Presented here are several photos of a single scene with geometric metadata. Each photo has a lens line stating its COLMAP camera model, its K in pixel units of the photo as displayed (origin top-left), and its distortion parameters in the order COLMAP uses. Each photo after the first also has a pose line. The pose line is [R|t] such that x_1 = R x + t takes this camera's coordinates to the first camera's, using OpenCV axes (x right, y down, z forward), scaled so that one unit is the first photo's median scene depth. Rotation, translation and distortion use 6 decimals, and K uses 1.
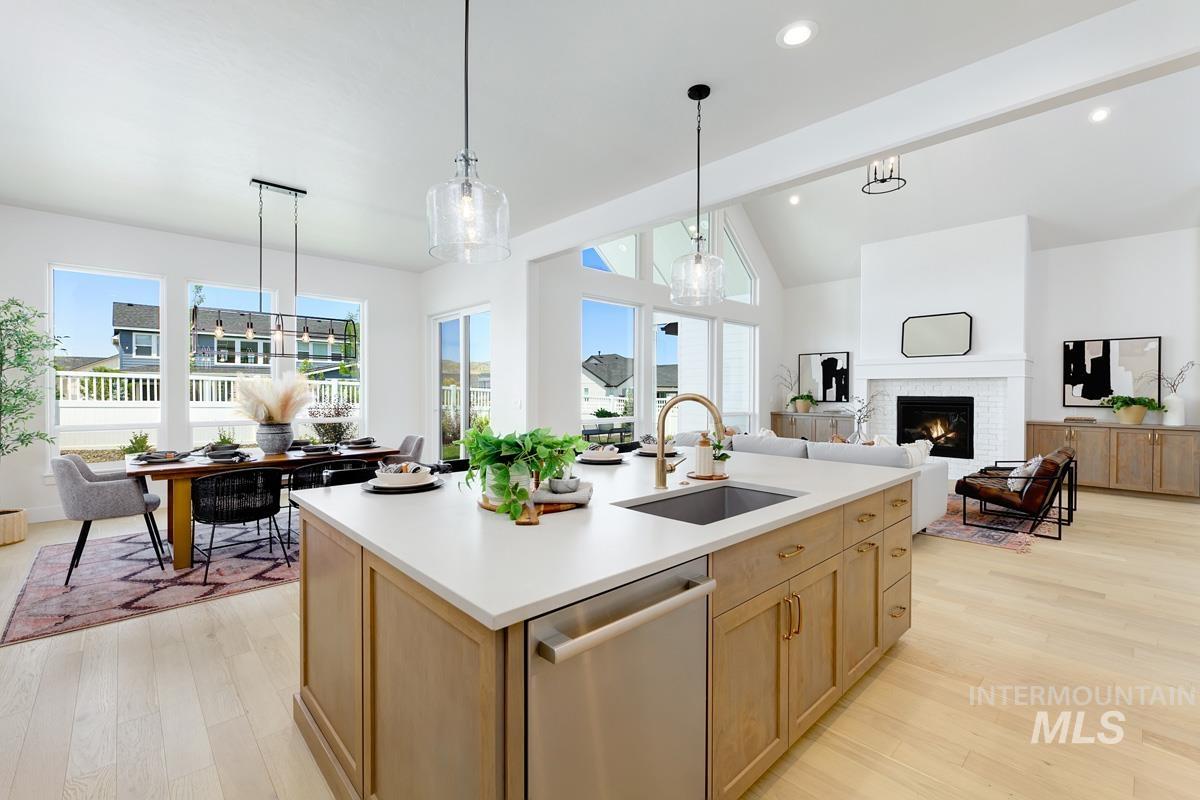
lens RADIAL K [[492.8, 0, 605.3], [0, 492.8, 397.1], [0, 0, 1]] dist [-0.002792, -0.000096]
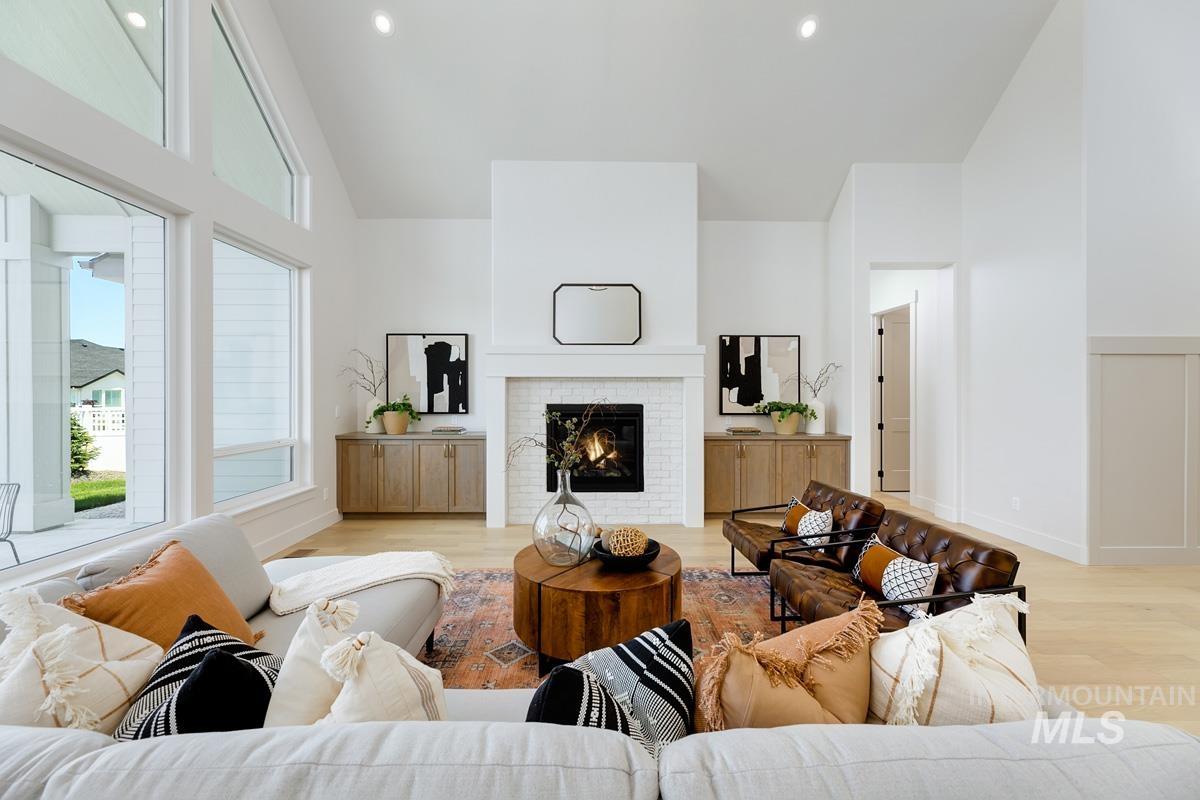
lens RADIAL K [[492.8, 0, 599.1], [0, 492.8, 396.0], [0, 0, 1]] dist [-0.002792, -0.000096]
pose [[0.680212, -0.006433, 0.732987, 0.165682], [0.010998, 0.999938, -0.001430, -0.011074], [-0.732933, 0.009035, 0.680241, 0.509574]]
